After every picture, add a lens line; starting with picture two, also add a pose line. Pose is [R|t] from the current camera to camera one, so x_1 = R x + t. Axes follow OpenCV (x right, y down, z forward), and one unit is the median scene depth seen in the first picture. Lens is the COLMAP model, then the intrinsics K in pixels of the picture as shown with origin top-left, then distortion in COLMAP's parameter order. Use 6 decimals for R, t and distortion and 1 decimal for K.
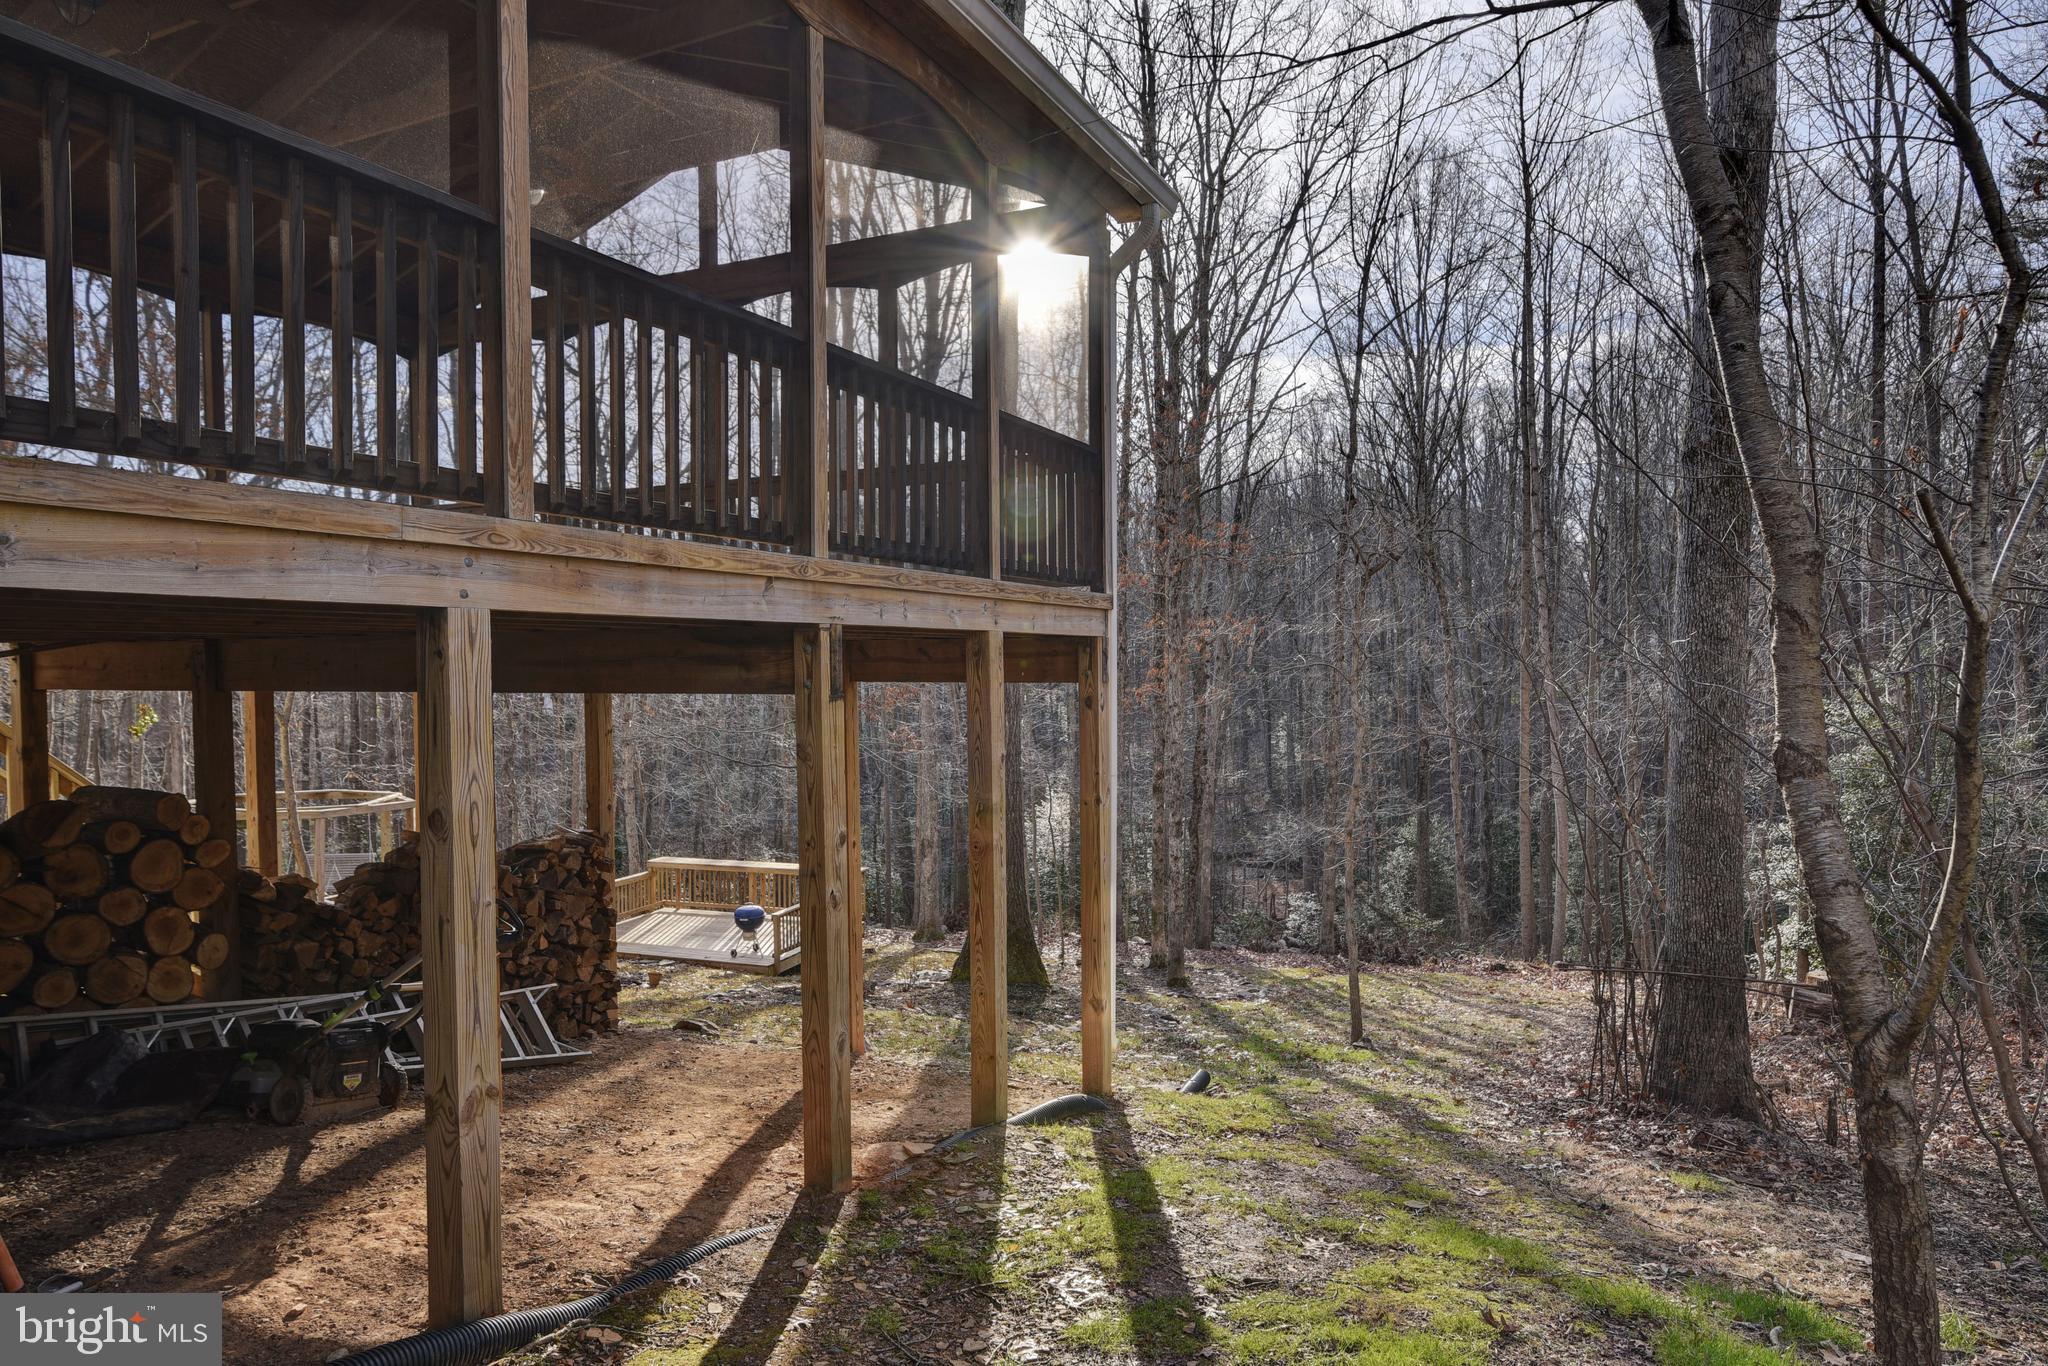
lens RADIAL K [[1254.9, 0, 1024.0], [0, 1254.9, 683.0], [0, 0, 1]] dist [-0.002606, -0.001855]
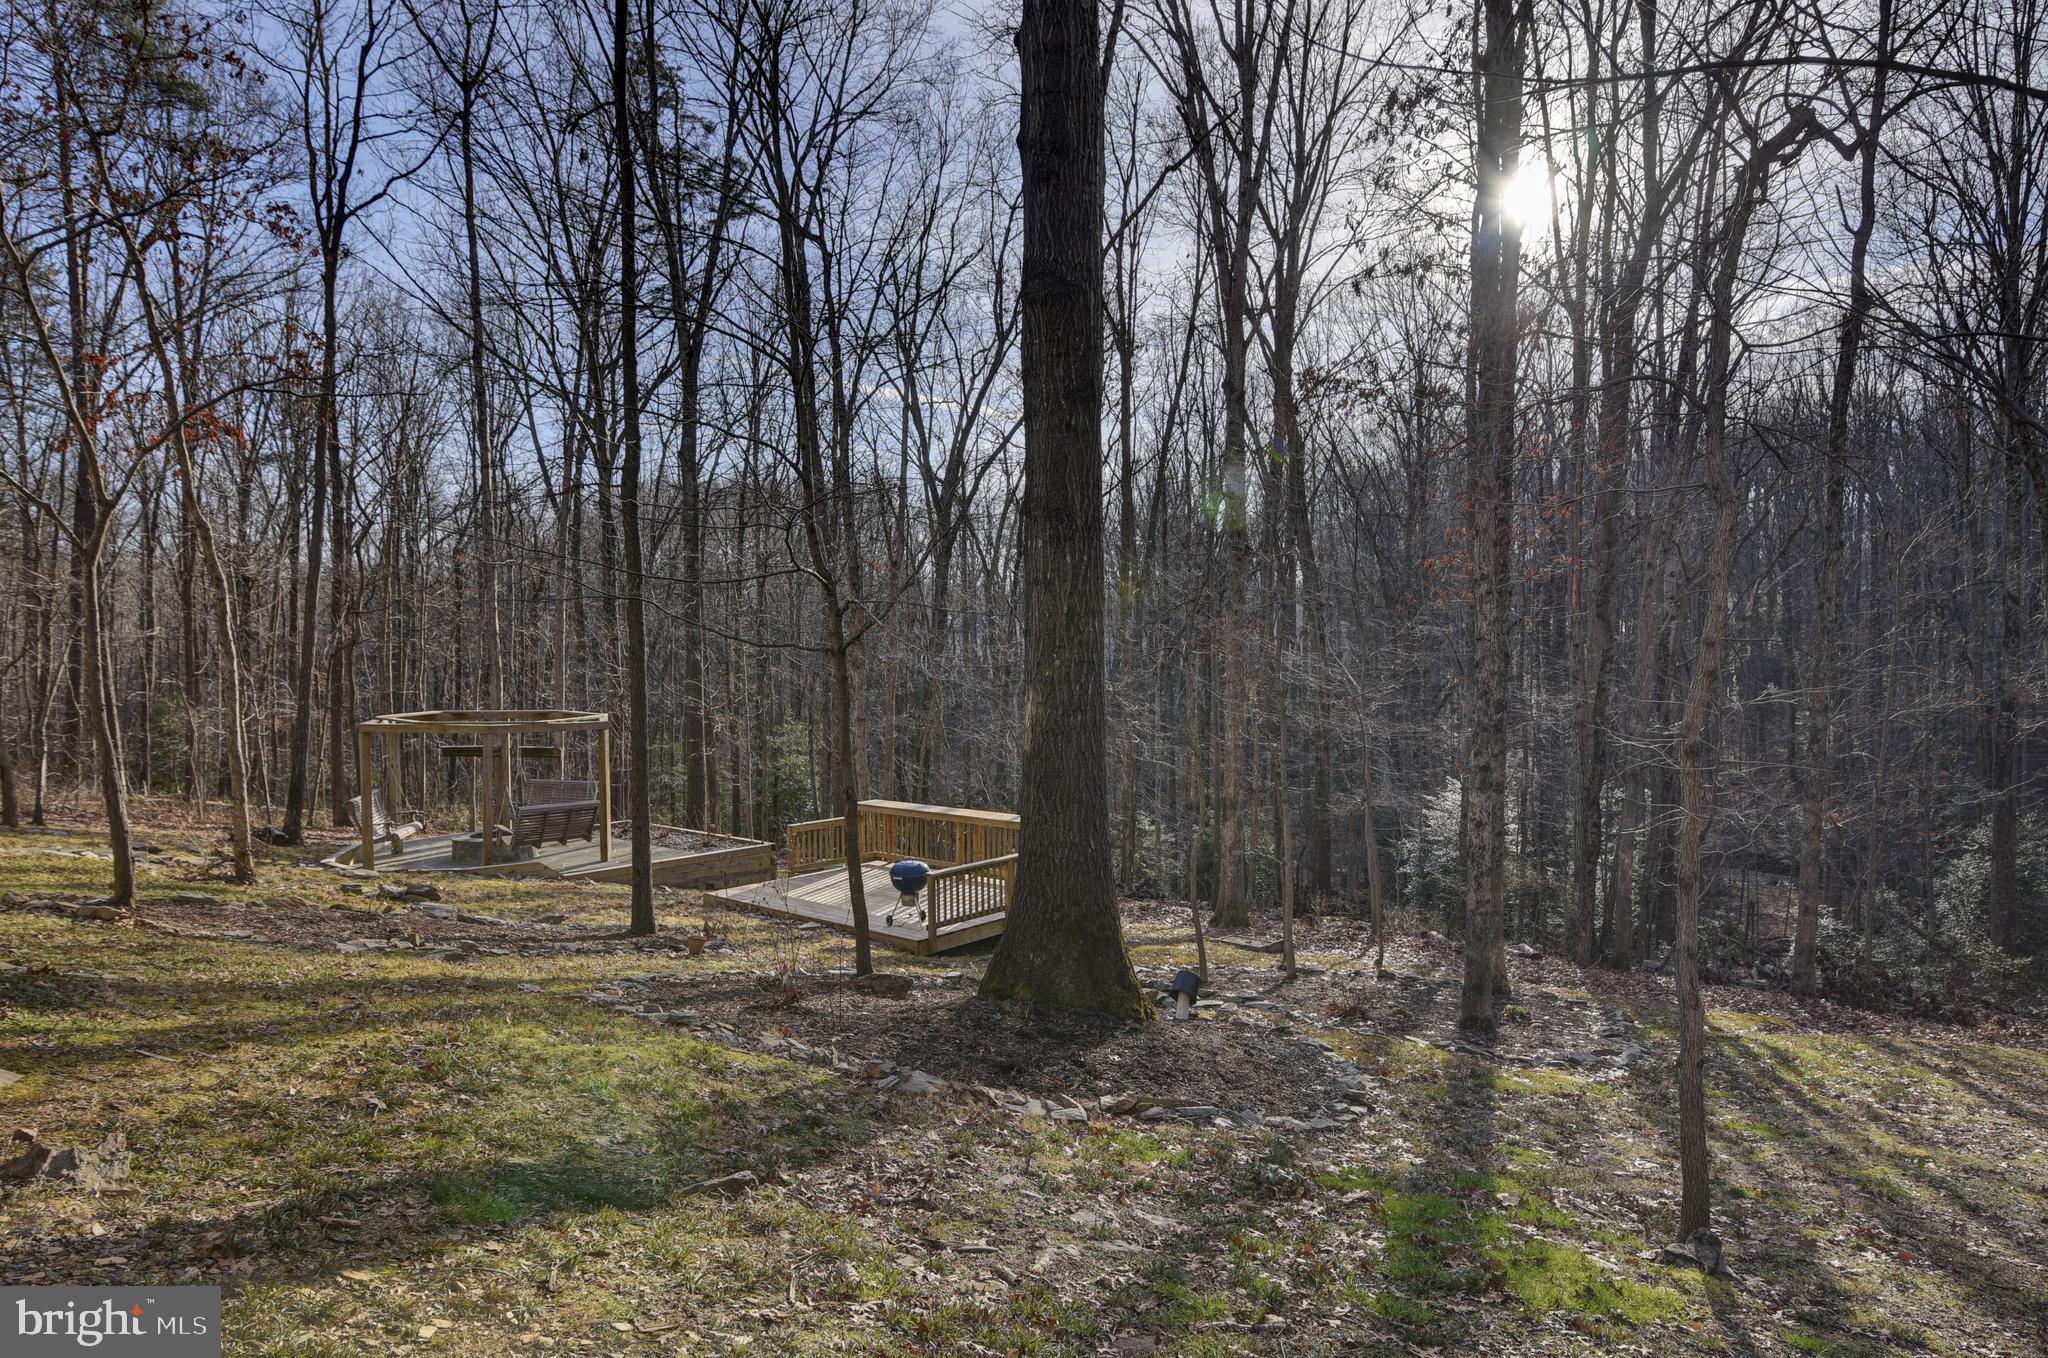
lens RADIAL K [[1254.9, 0, 1024.0], [0, 1254.9, 679.0], [0, 0, 1]] dist [-0.002606, -0.001855]
pose [[0.933239, 0.010775, -0.359093, 0.097570], [-0.005857, 0.999874, 0.014779, 0.044067], [0.359207, -0.011689, 0.933185, 0.249382]]
